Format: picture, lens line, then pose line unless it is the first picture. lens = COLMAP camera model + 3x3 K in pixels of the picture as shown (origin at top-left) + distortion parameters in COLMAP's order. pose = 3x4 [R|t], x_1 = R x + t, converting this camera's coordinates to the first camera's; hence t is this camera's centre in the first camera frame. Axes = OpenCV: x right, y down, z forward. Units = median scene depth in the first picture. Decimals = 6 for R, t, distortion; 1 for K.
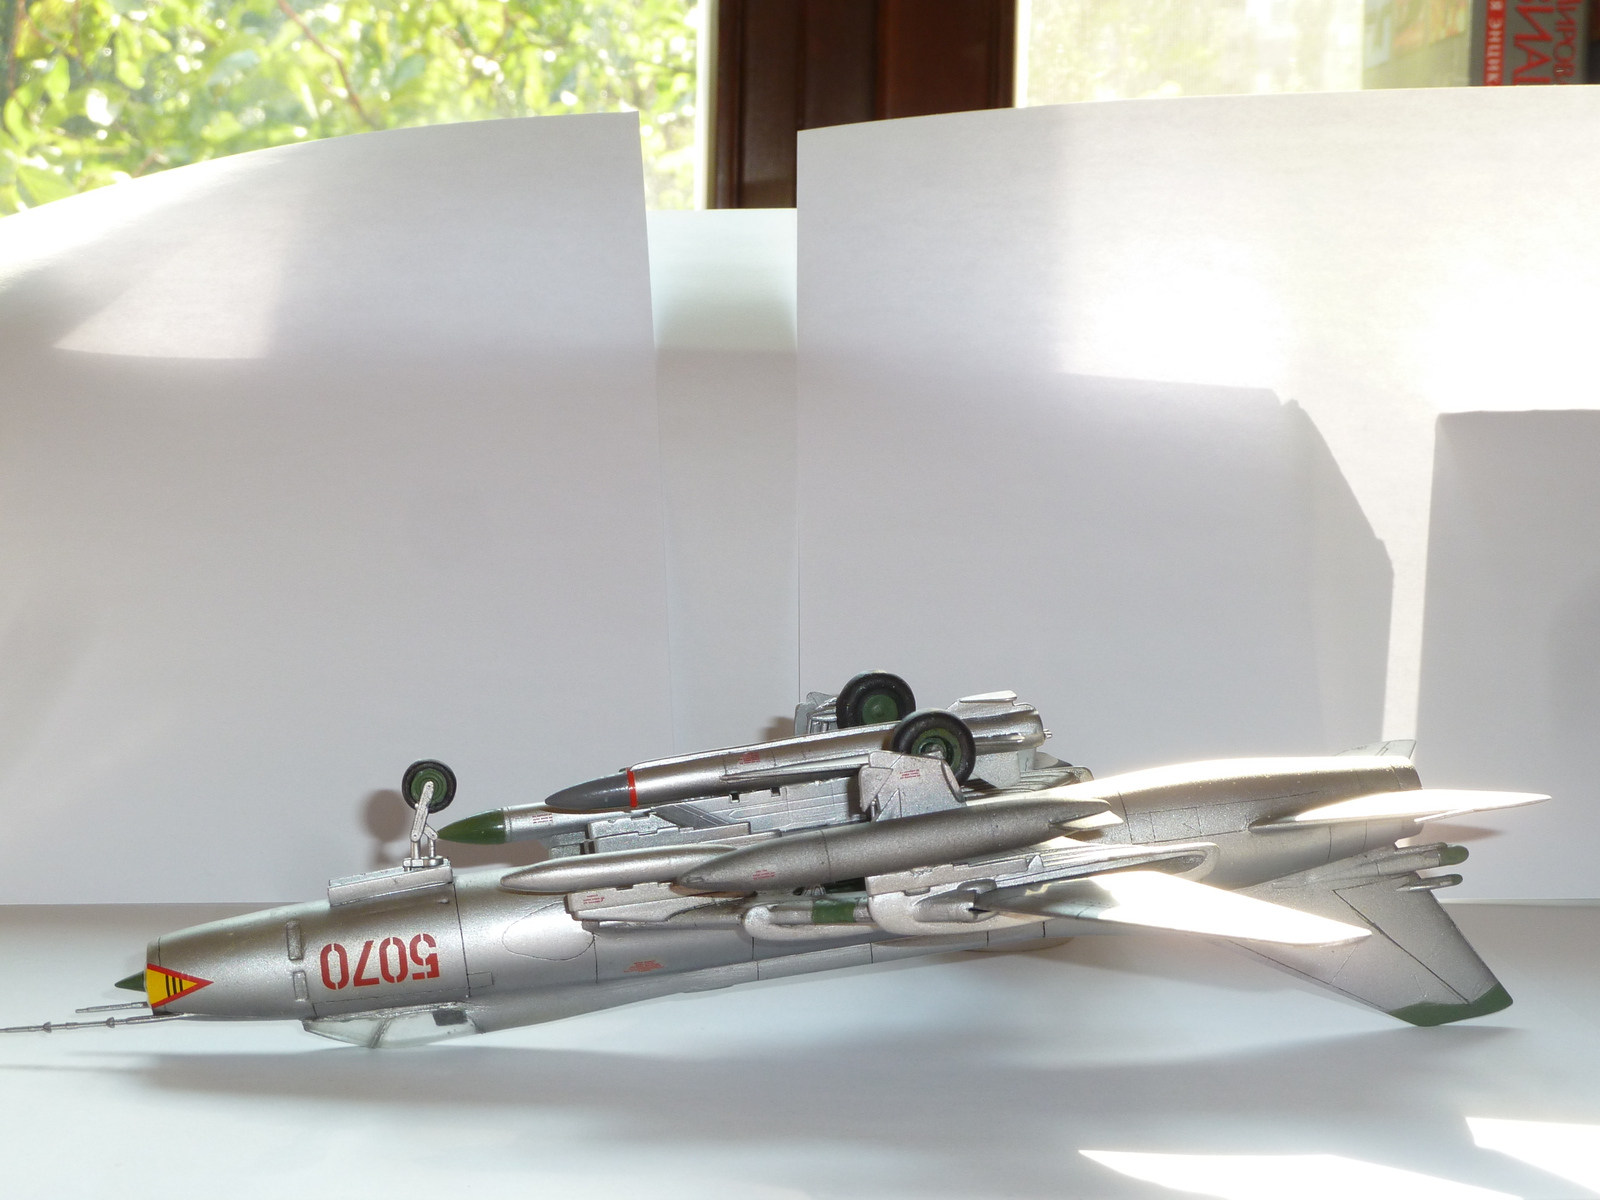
lens RADIAL K [[2750.4, 0, 800.0], [0, 2750.4, 600.0], [0, 0, 1]] dist [-0.099101, 0.033821]
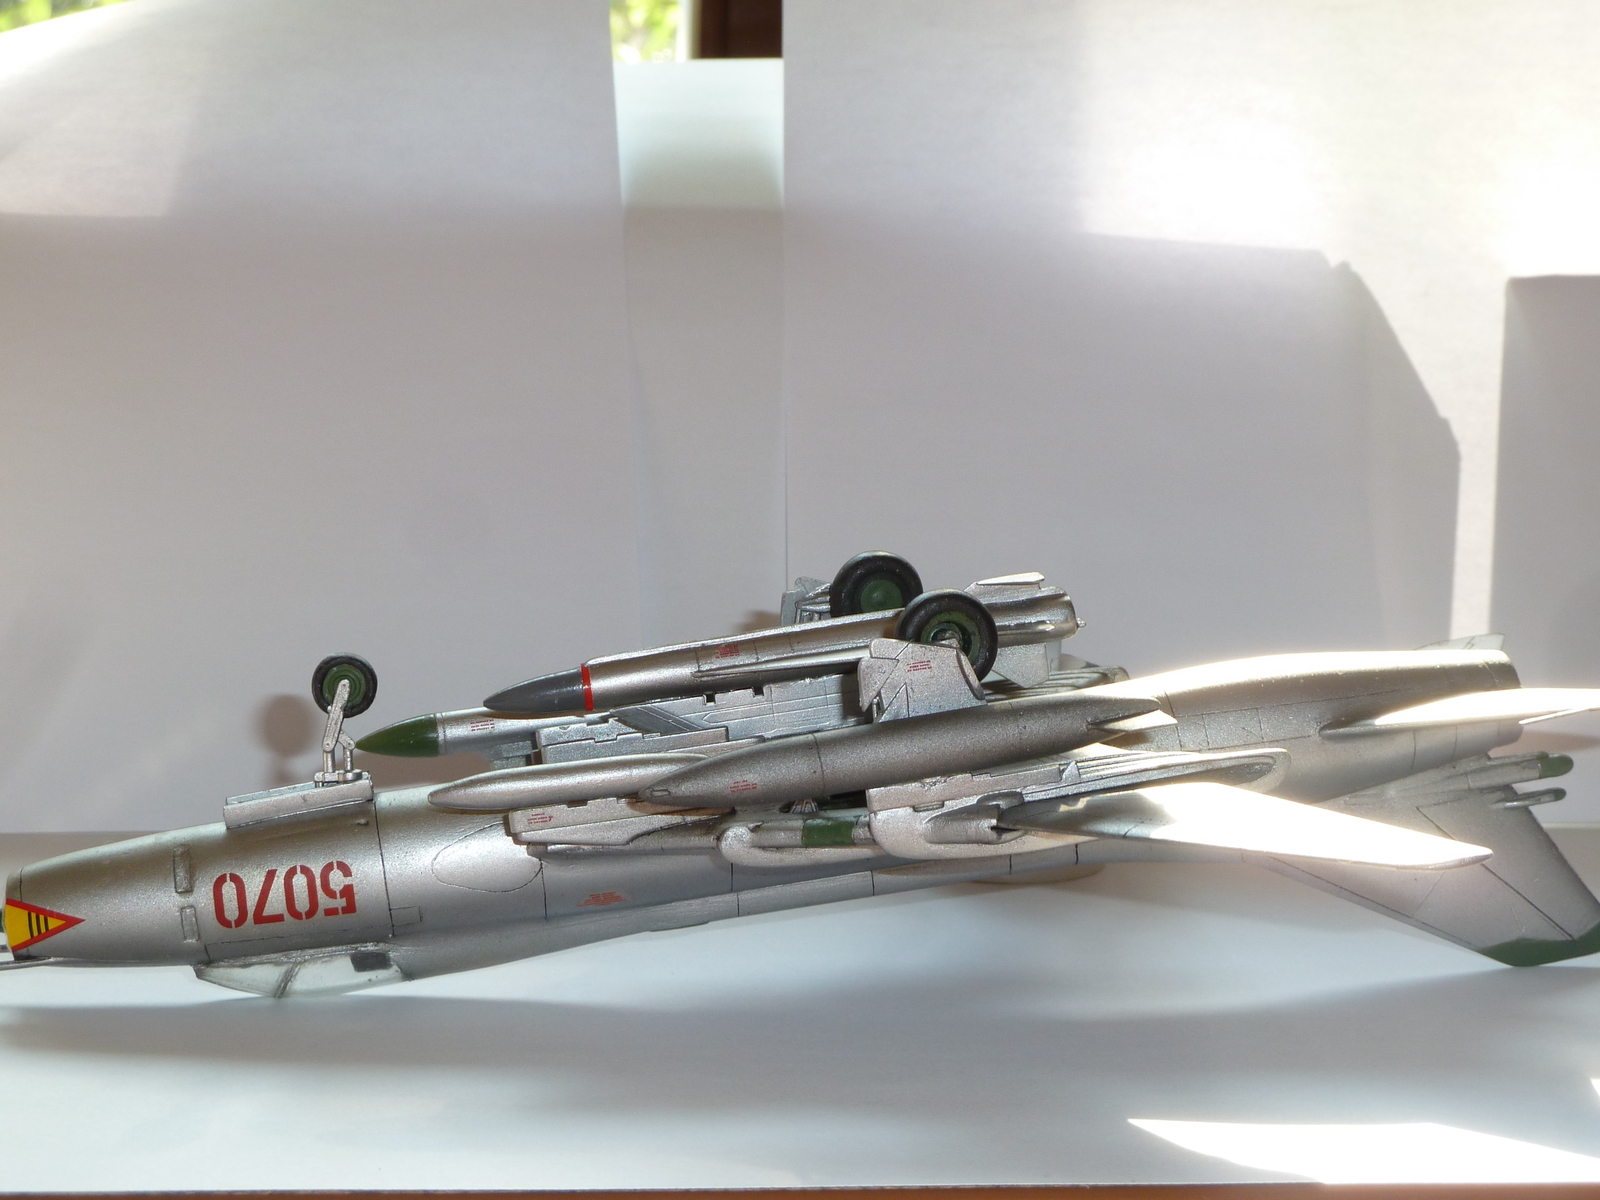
lens RADIAL K [[2750.4, 0, 800.0], [0, 2750.4, 600.0], [0, 0, 1]] dist [-0.099101, 0.033821]
pose [[0.999987, -0.004127, 0.002837, 0.001657], [0.004072, 0.999806, 0.019270, 0.026380], [-0.002916, -0.019258, 0.999810, 0.164510]]
